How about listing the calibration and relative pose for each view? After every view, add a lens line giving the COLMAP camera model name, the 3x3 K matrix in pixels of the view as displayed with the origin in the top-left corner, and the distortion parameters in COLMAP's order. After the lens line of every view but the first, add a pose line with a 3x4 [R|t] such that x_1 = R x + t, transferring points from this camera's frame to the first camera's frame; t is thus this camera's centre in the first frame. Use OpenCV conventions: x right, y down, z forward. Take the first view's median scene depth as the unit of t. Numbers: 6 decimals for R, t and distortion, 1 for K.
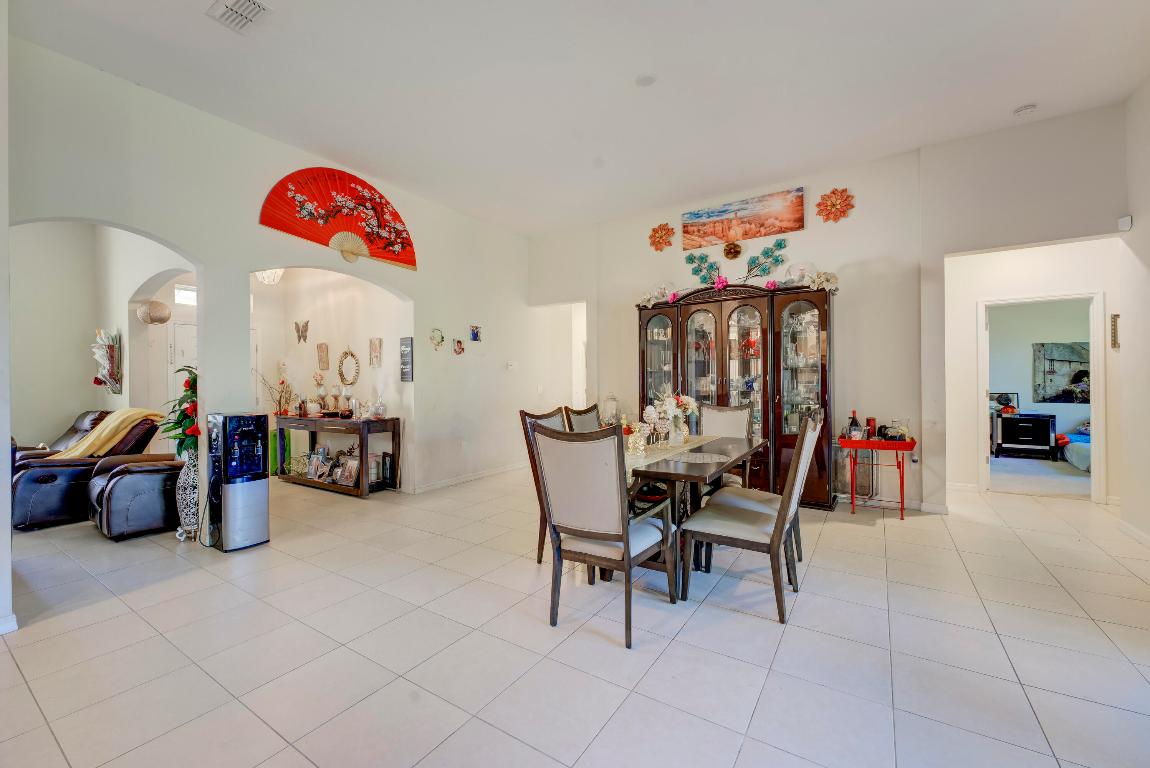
lens RADIAL K [[460.5, 0, 576.3], [0, 460.5, 383.1], [0, 0, 1]] dist [-0.000596, -0.000112]
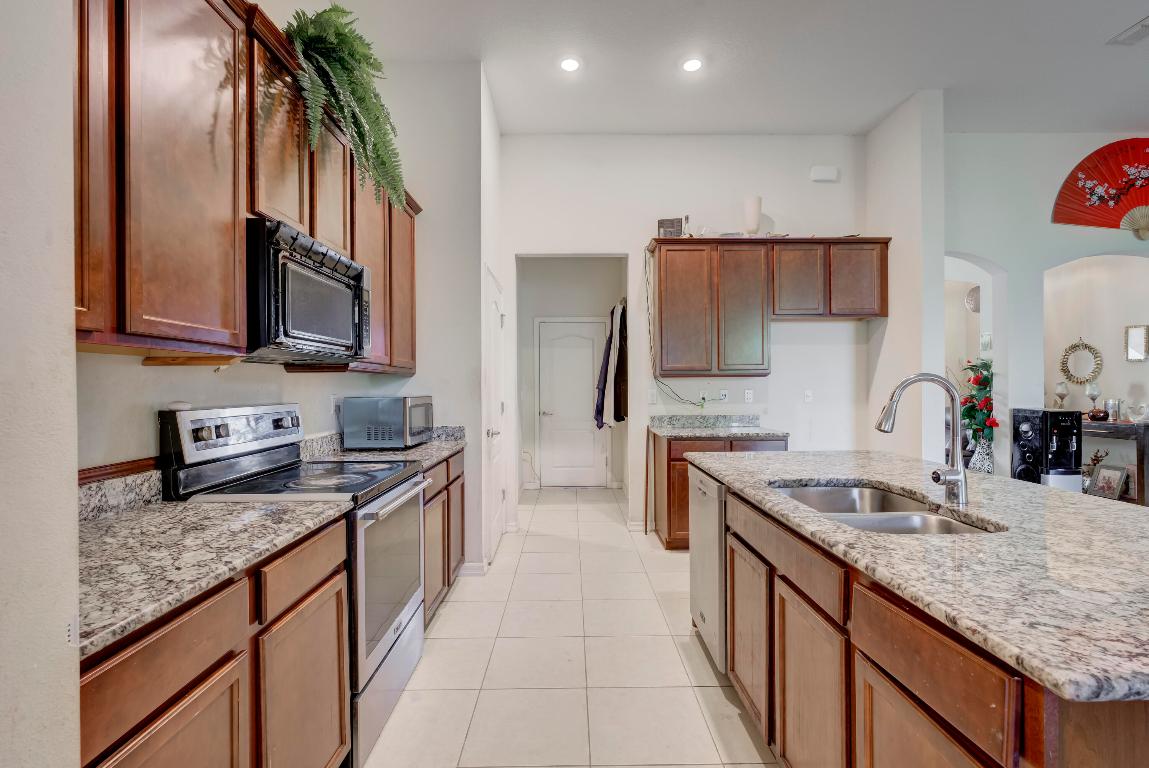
lens RADIAL K [[521.6, 0, 577.0], [0, 521.6, 386.2], [0, 0, 1]] dist [-0.001544, -0.000166]
pose [[0.562264, 0.005866, -0.826937, -0.295855], [0.000766, 0.999971, 0.007614, 0.003508], [0.826957, -0.004914, 0.562243, -0.458947]]
